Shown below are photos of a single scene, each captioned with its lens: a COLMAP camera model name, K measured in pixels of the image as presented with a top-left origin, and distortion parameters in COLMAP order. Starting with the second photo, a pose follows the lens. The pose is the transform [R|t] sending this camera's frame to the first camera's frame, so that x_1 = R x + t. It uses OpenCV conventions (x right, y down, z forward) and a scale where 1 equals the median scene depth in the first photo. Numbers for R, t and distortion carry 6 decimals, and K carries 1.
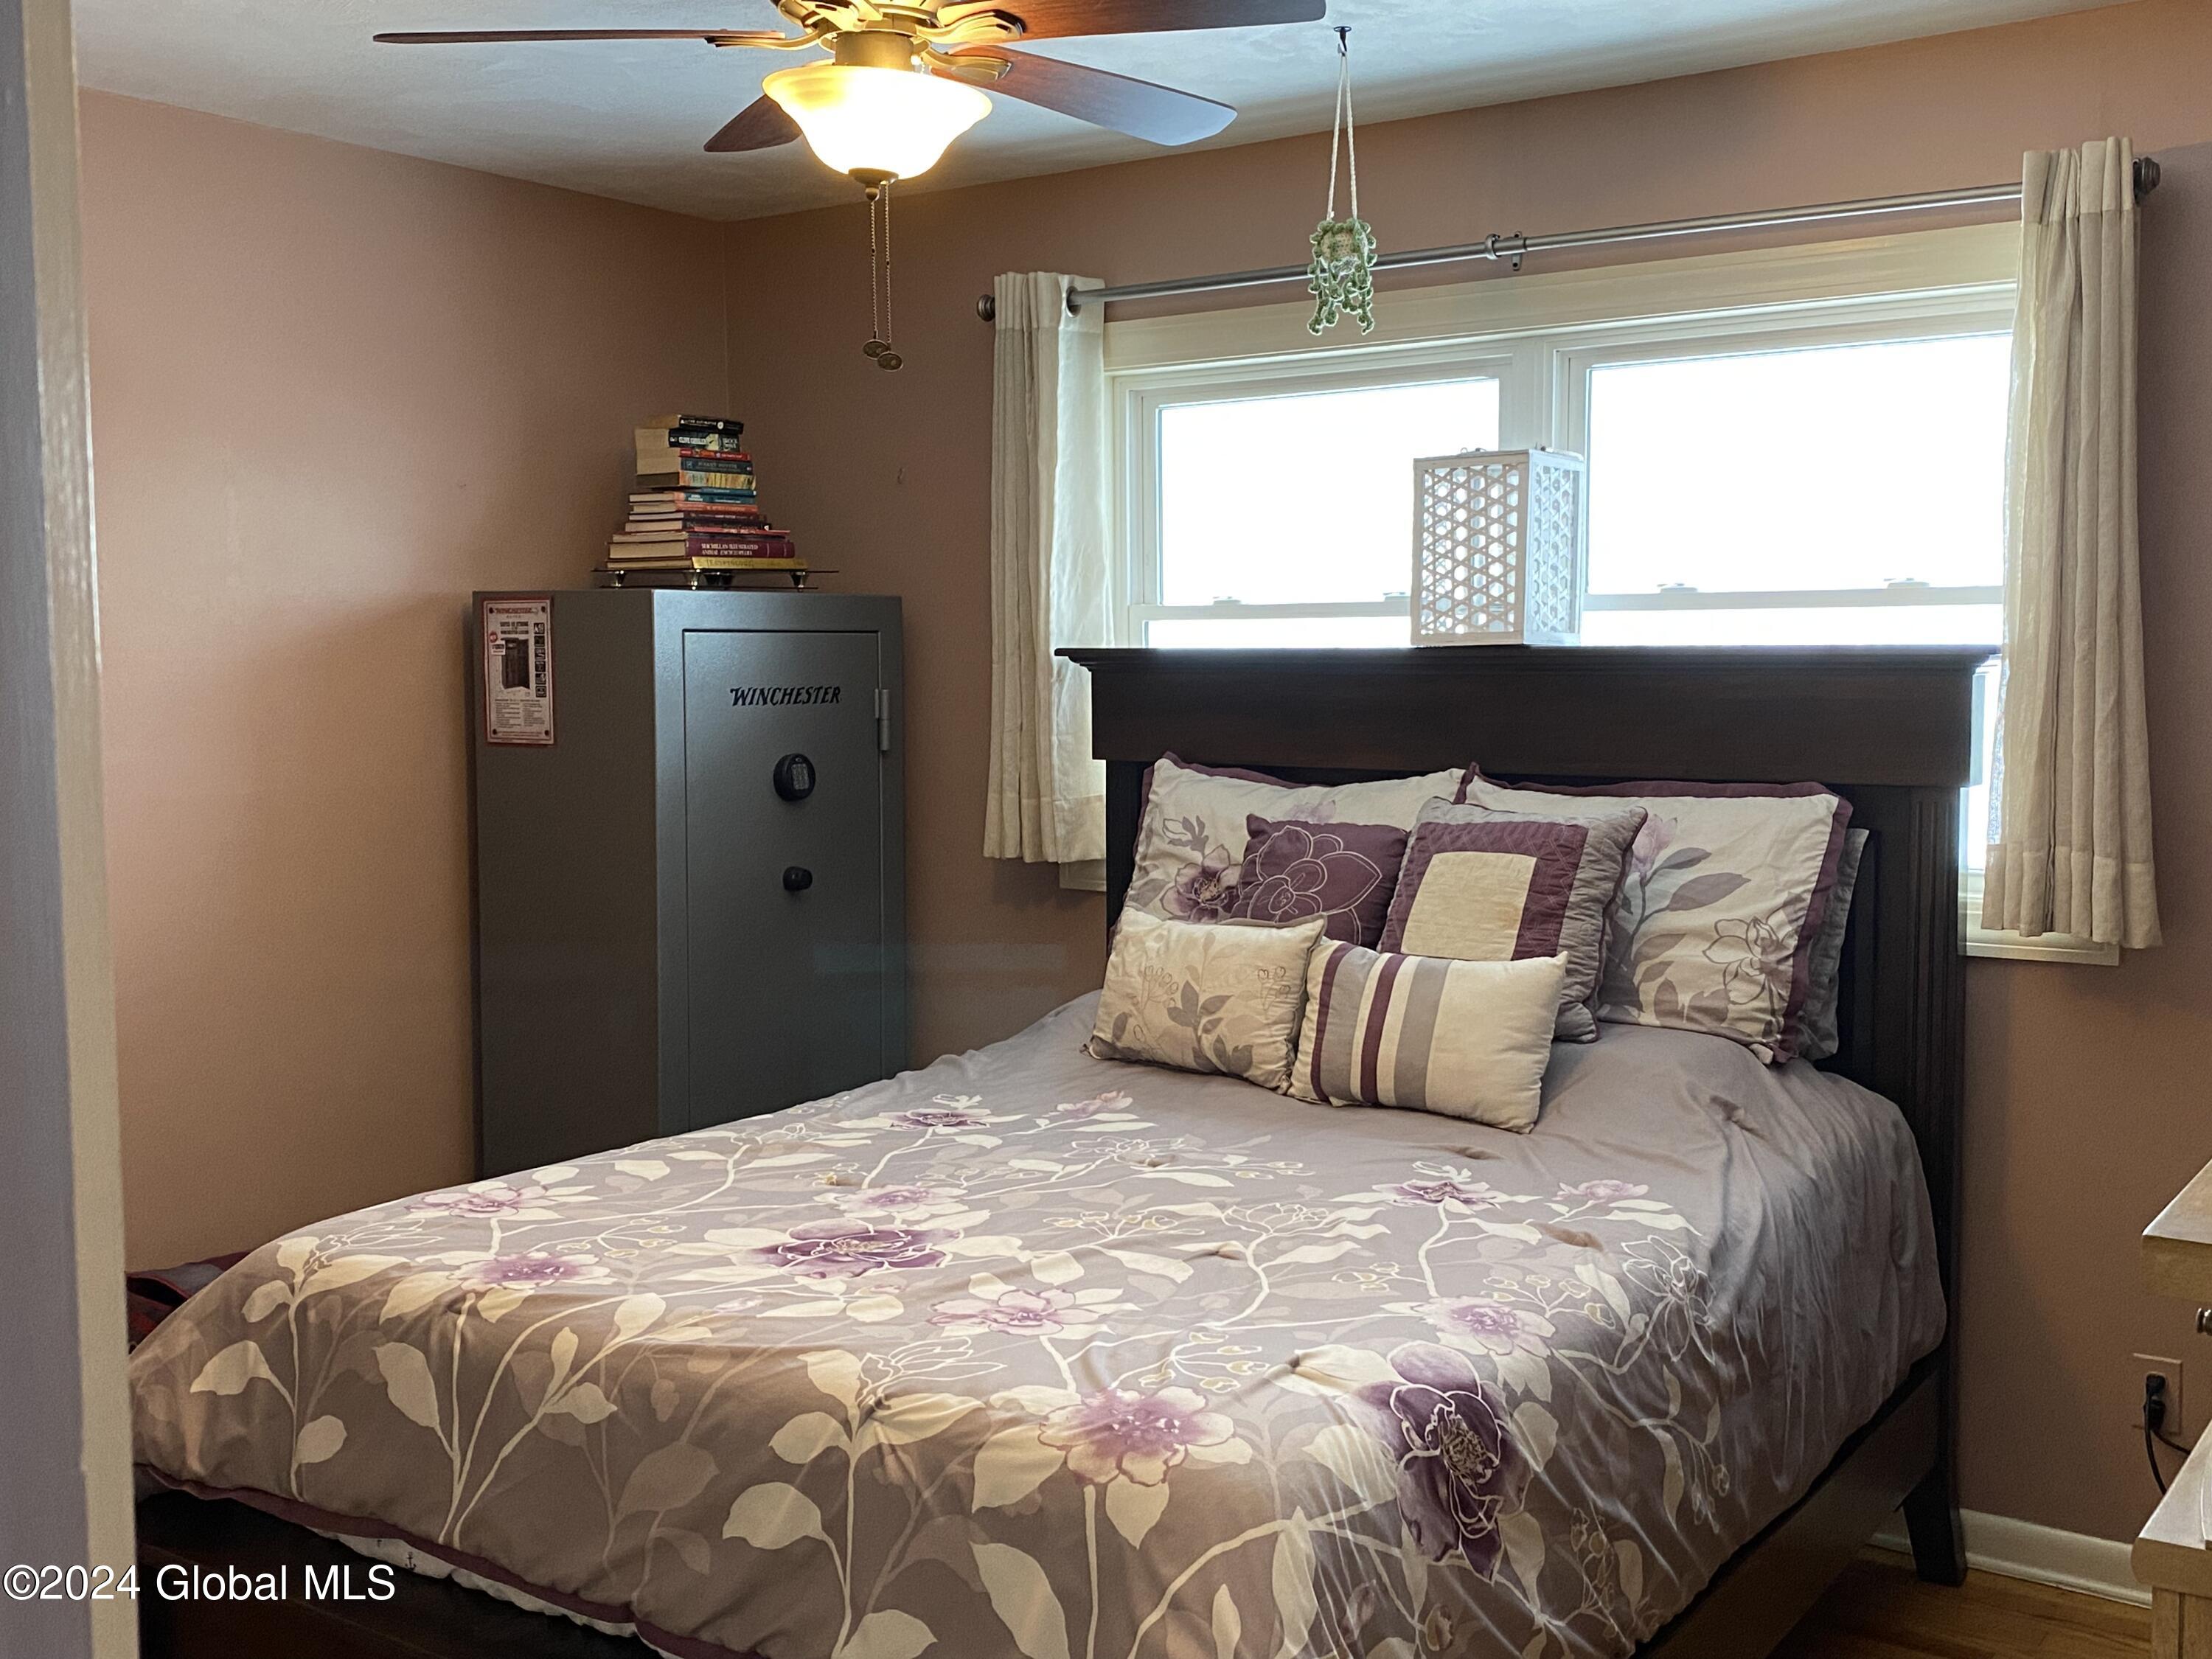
lens RADIAL K [[2159.1, 0, 1119.4], [0, 2159.1, 788.0], [0, 0, 1]] dist [0.155128, -0.408856]
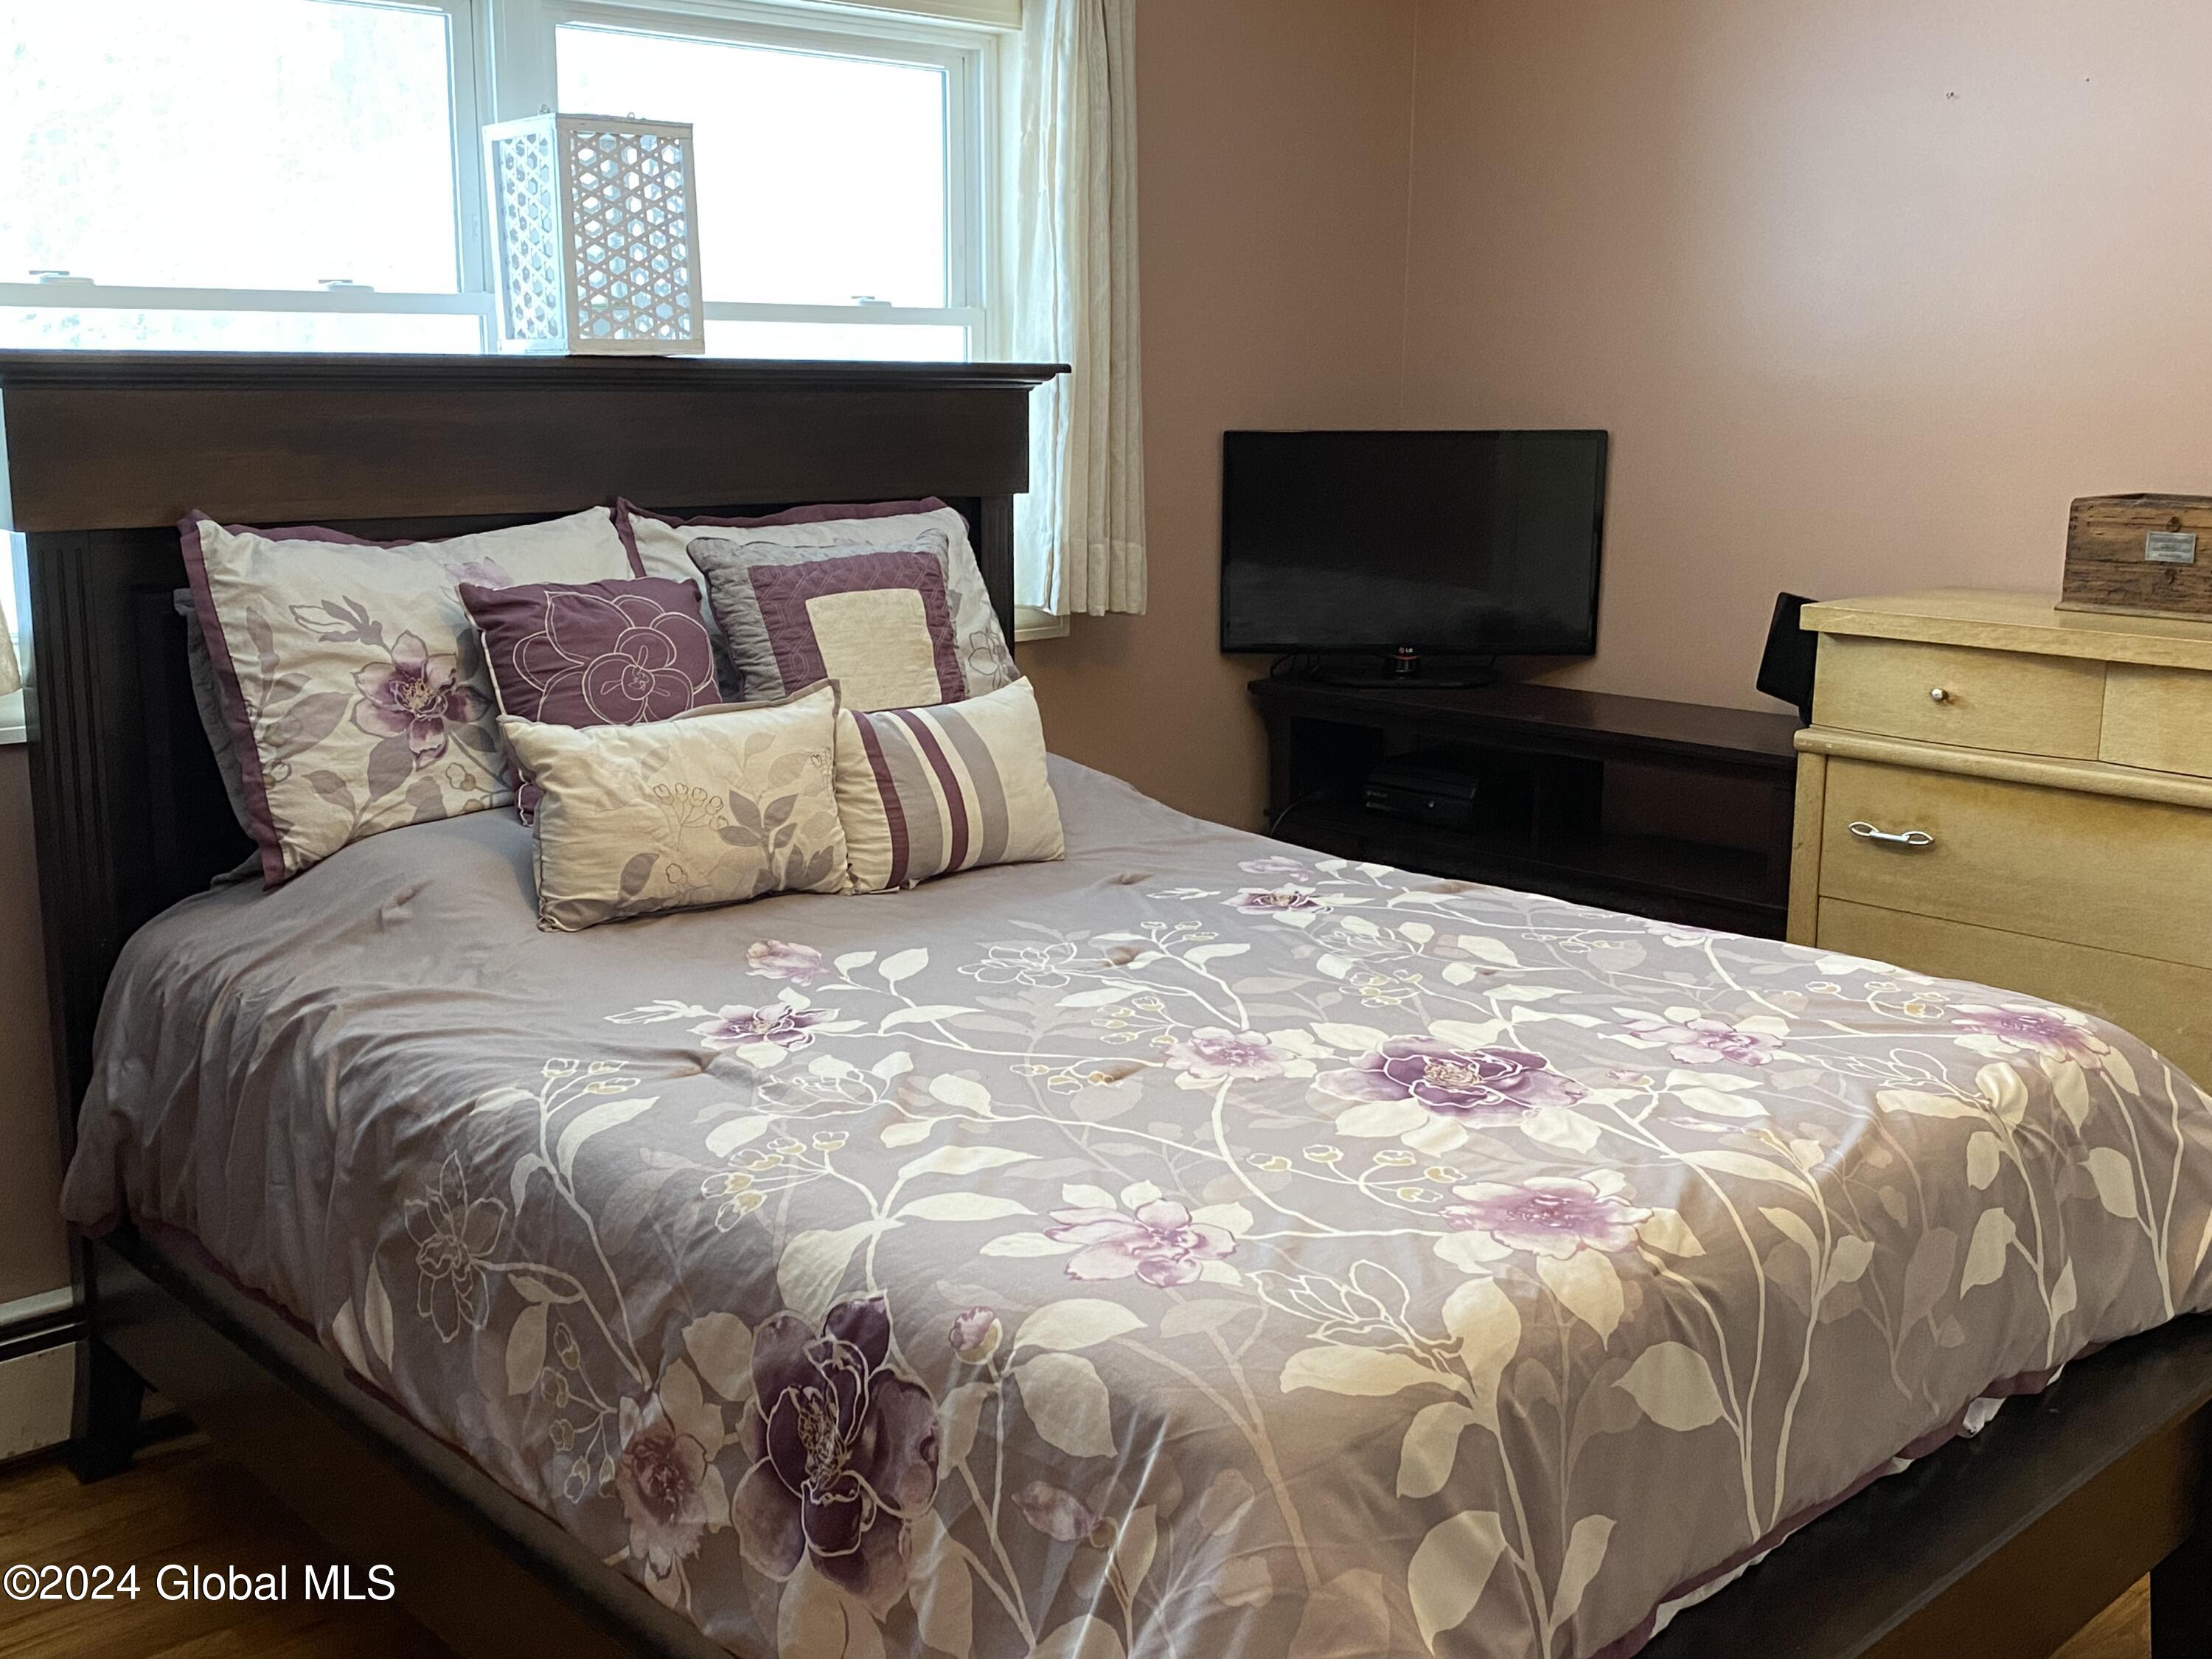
lens RADIAL K [[2159.1, 0, 1119.4], [0, 2159.1, 788.0], [0, 0, 1]] dist [0.155128, -0.408856]
pose [[0.225131, -0.176133, 0.958276, -0.917267], [0.057373, 0.984215, 0.167422, -0.046348], [-0.972638, 0.017287, 0.231683, 0.911035]]
